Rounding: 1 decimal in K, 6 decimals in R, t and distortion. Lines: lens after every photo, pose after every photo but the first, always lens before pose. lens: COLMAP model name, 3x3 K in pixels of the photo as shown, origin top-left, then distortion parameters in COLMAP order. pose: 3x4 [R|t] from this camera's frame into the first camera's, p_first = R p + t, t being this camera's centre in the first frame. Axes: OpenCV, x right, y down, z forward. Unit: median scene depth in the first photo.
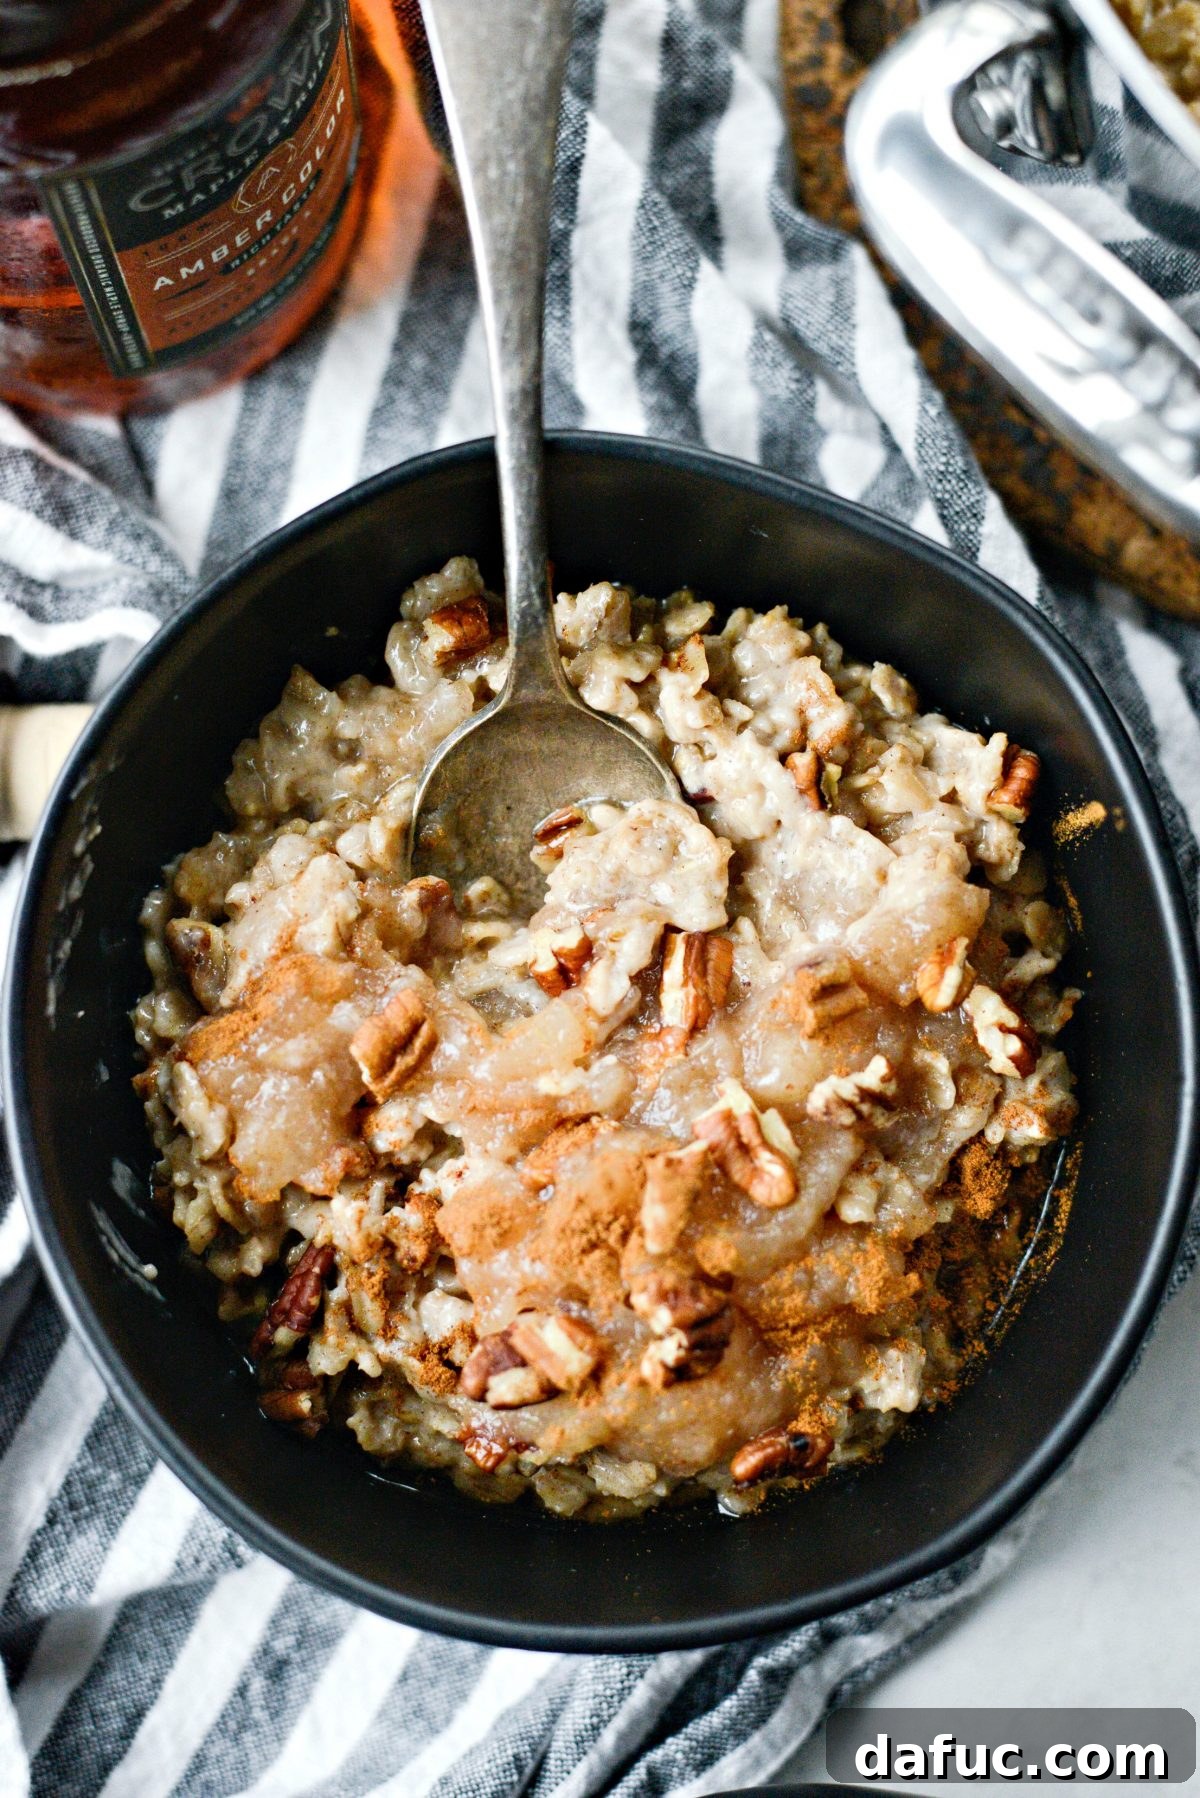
lens RADIAL K [[2775.3, 0, 493.2], [0, 2775.3, 901.5], [0, 0, 1]] dist [-0.121296, 0.007316]
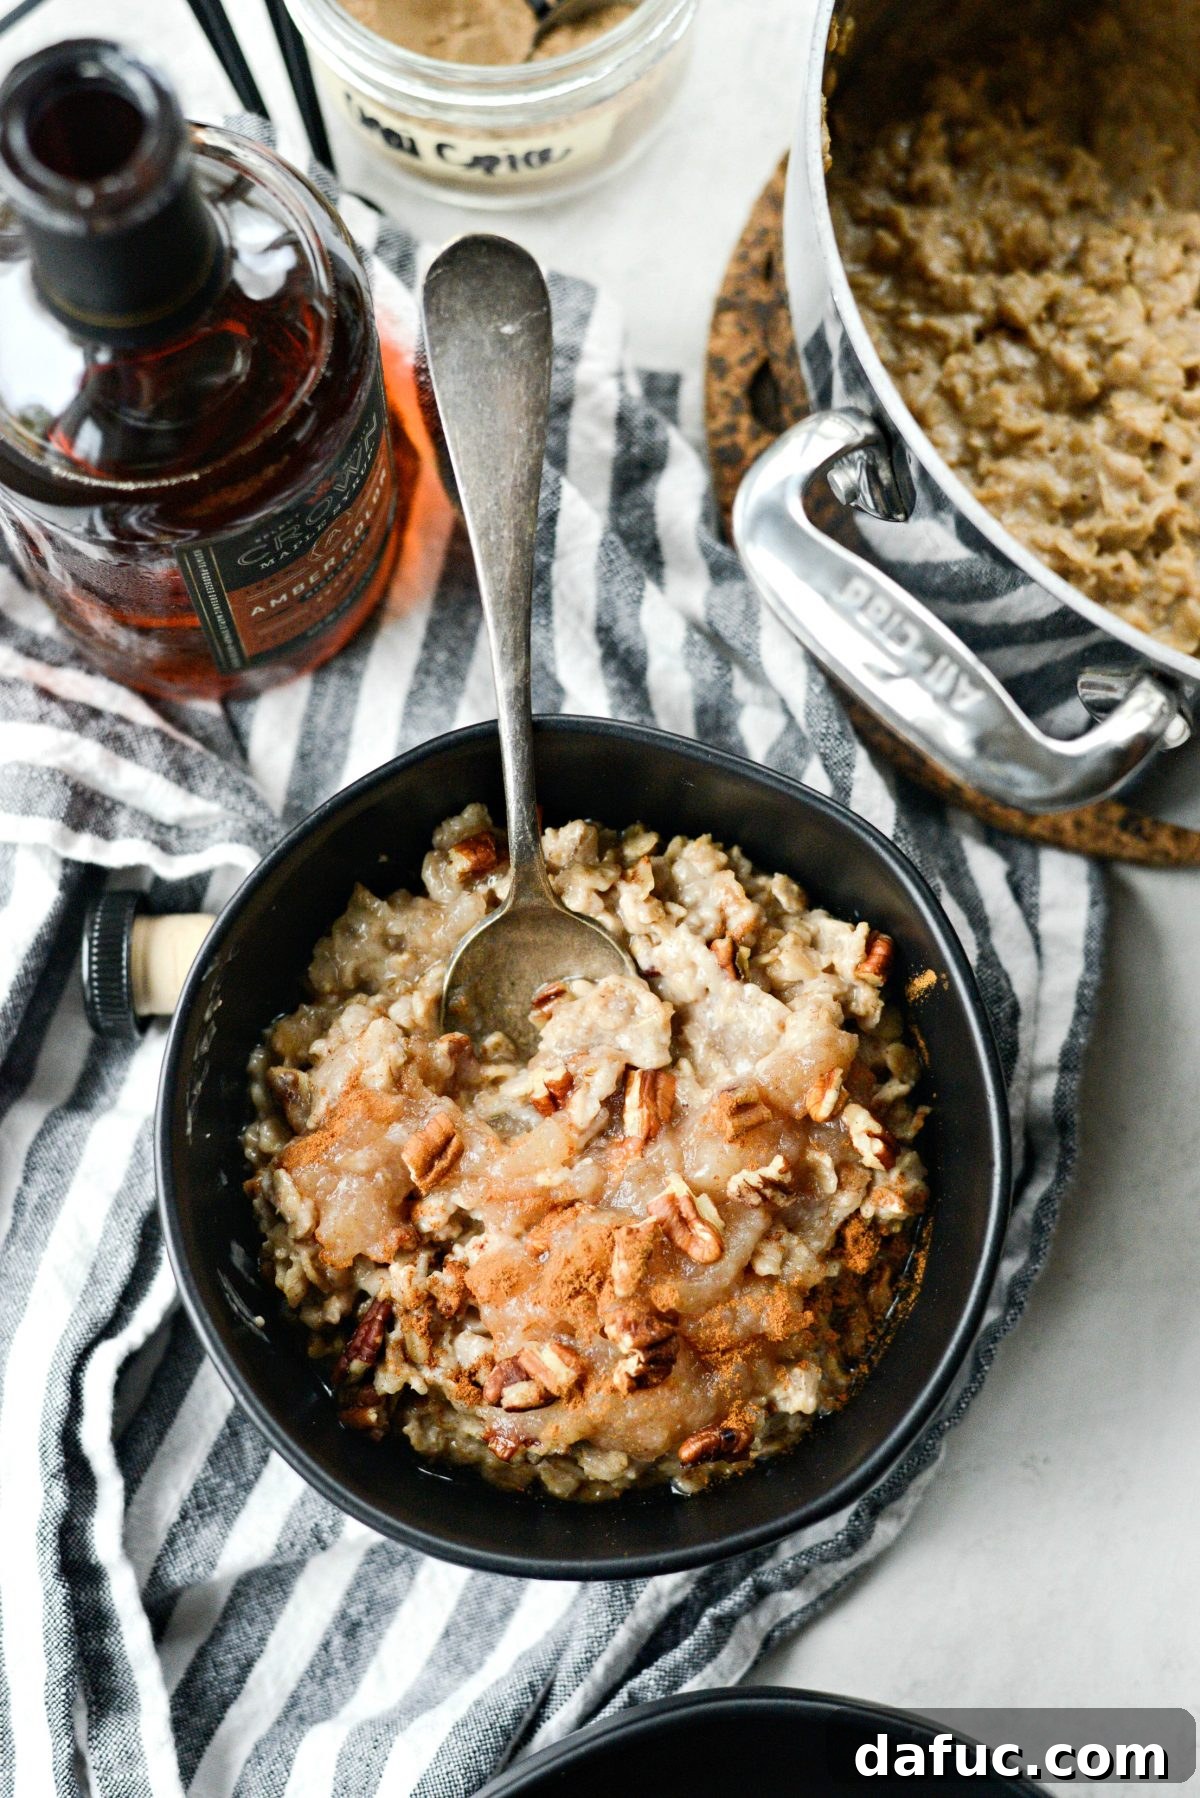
lens RADIAL K [[2775.3, 0, 493.2], [0, 2775.3, 901.5], [0, 0, 1]] dist [-0.121296, 0.007316]
pose [[0.999804, -0.017982, -0.008268, 0.008173], [0.017326, 0.997142, -0.073534, 0.027479], [0.009566, 0.073377, 0.997258, -0.387580]]
